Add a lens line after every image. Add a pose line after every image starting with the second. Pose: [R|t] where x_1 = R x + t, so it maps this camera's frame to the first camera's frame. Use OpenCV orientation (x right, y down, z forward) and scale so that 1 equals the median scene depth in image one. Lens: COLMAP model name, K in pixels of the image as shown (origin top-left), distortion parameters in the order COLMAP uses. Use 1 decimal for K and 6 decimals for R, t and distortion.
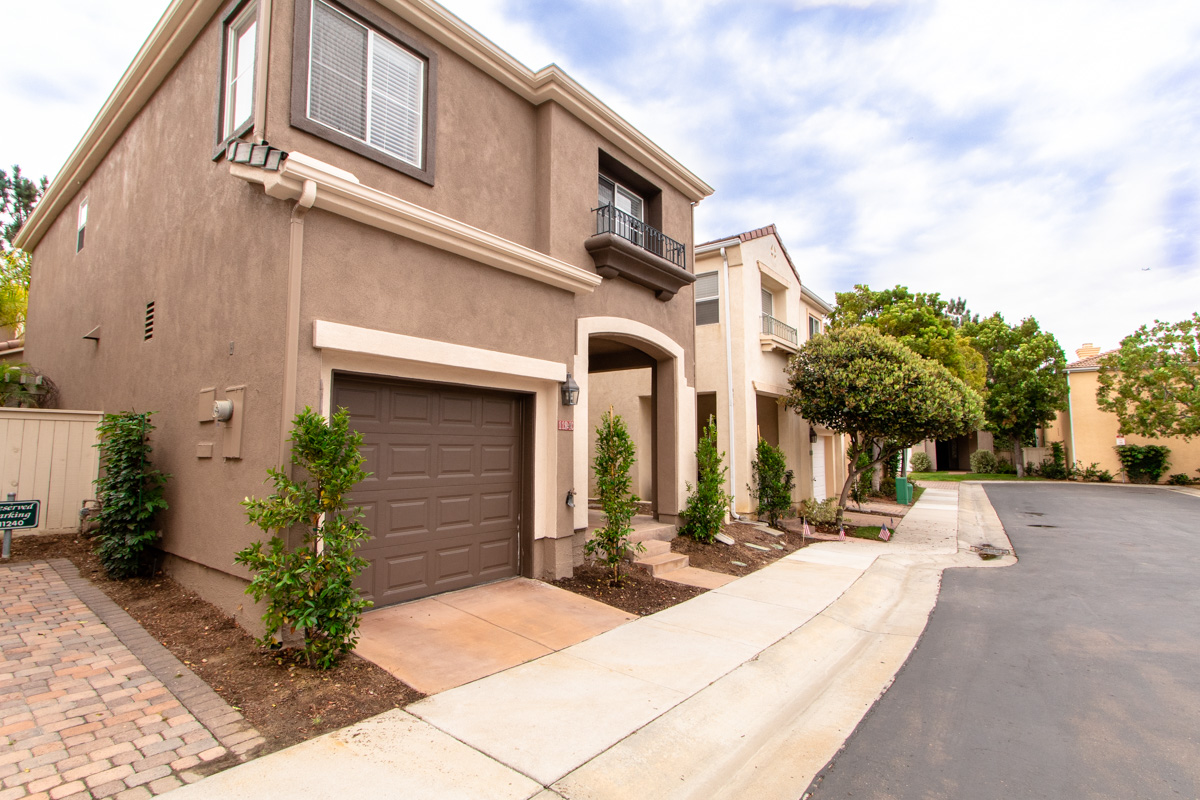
lens RADIAL K [[562.1, 0, 589.3], [0, 562.1, 401.0], [0, 0, 1]] dist [0.004950, -0.000683]
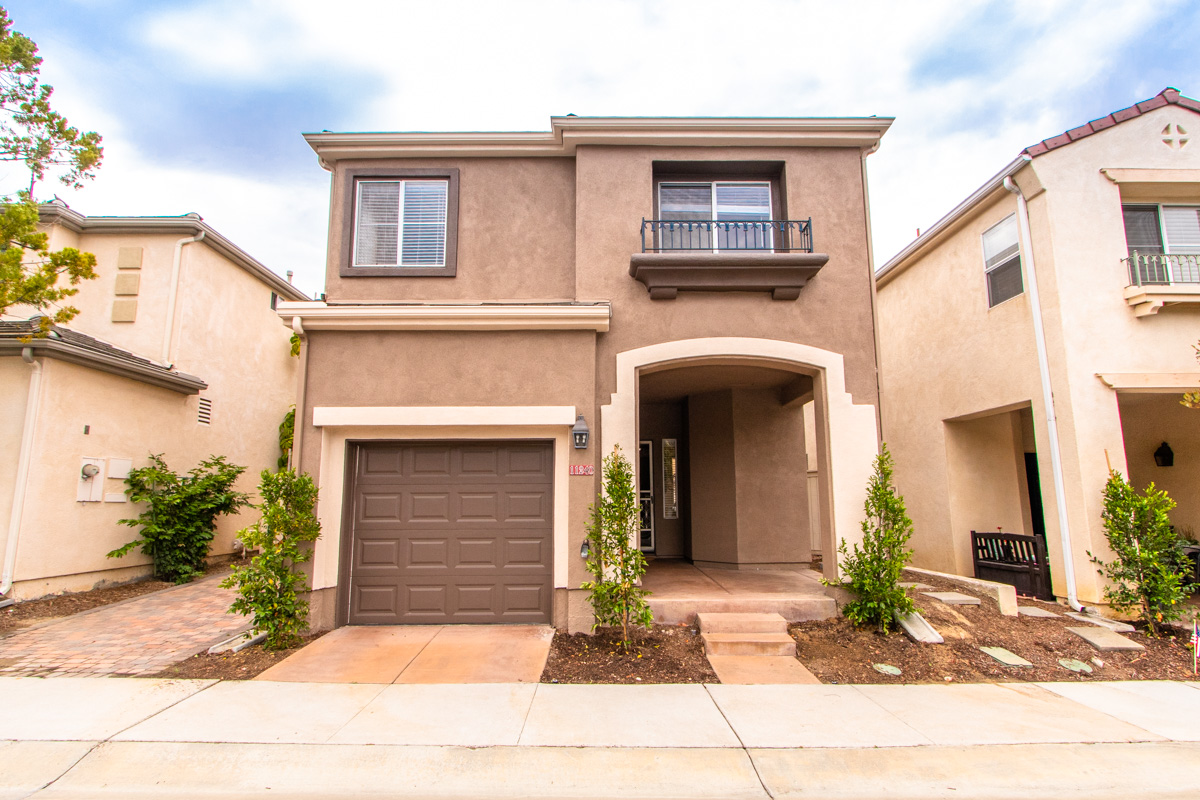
lens RADIAL K [[579.5, 0, 601.0], [0, 579.5, 417.2], [0, 0, 1]] dist [0.006389, -0.000237]
pose [[0.645889, -0.118245, -0.754219, 0.769974], [0.073521, 0.992975, -0.092716, 0.050671], [0.759883, 0.004434, 0.650044, 0.408649]]
